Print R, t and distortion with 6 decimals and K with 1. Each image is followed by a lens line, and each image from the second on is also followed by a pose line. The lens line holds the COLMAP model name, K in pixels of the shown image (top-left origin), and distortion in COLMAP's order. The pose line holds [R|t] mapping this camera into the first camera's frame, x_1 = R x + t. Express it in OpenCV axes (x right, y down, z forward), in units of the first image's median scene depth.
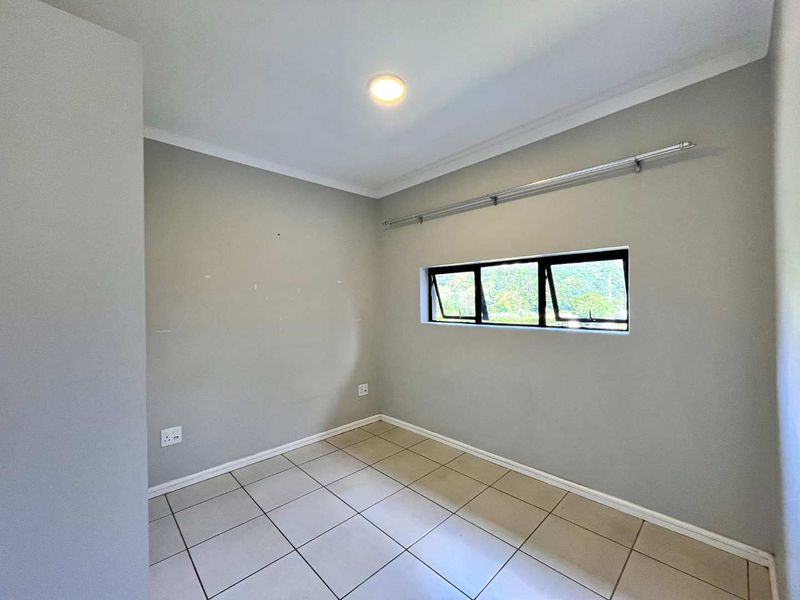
lens RADIAL K [[328.0, 0, 399.2], [0, 328.0, 298.7], [0, 0, 1]] dist [-0.000428, -0.000042]
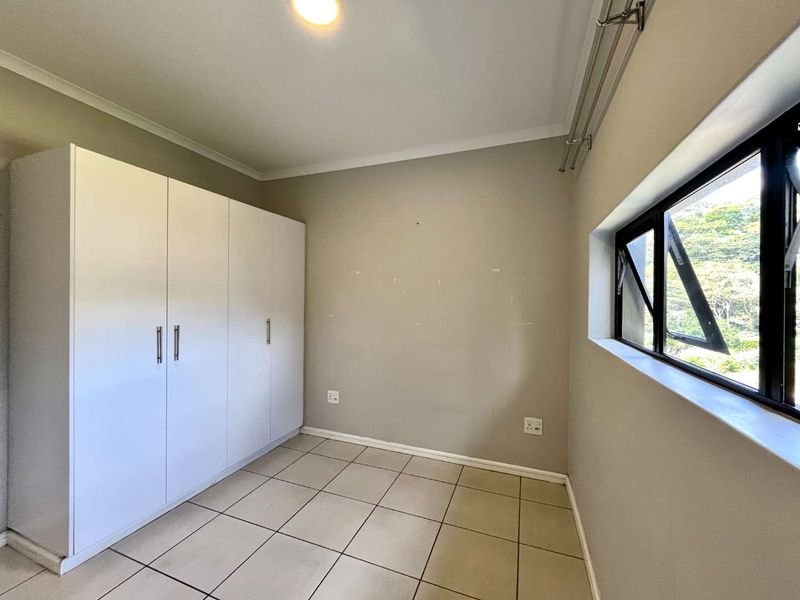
lens RADIAL K [[328.0, 0, 399.2], [0, 328.0, 298.7], [0, 0, 1]] dist [-0.000428, -0.000042]
pose [[0.423064, 0.020218, -0.905874, 0.434090], [-0.012895, 0.999784, 0.016292, 0.004982], [0.906008, 0.004789, 0.423234, 0.511092]]
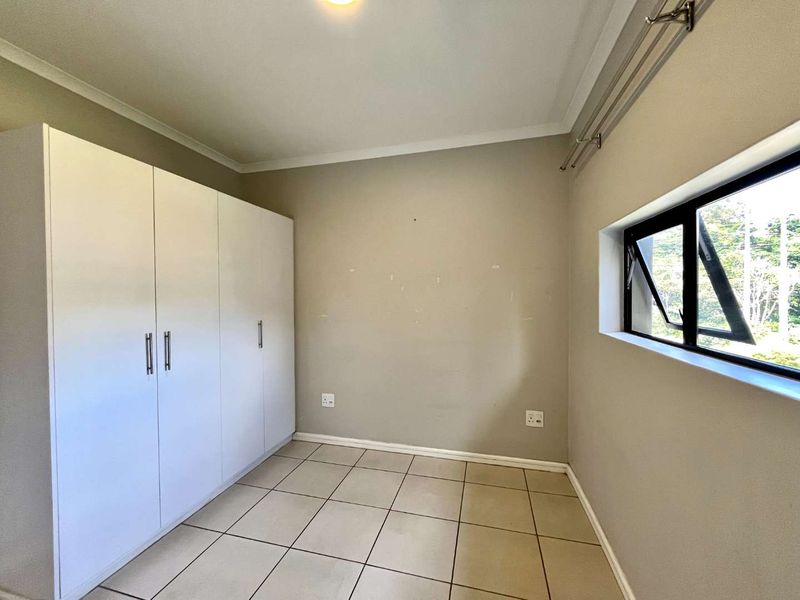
lens RADIAL K [[328.0, 0, 399.2], [0, 328.0, 298.7], [0, 0, 1]] dist [-0.000428, -0.000042]
pose [[0.516537, 0.019500, -0.856043, 0.376724], [0.004201, 0.999671, 0.025307, 0.002632], [0.856254, -0.016668, 0.516285, 0.442809]]
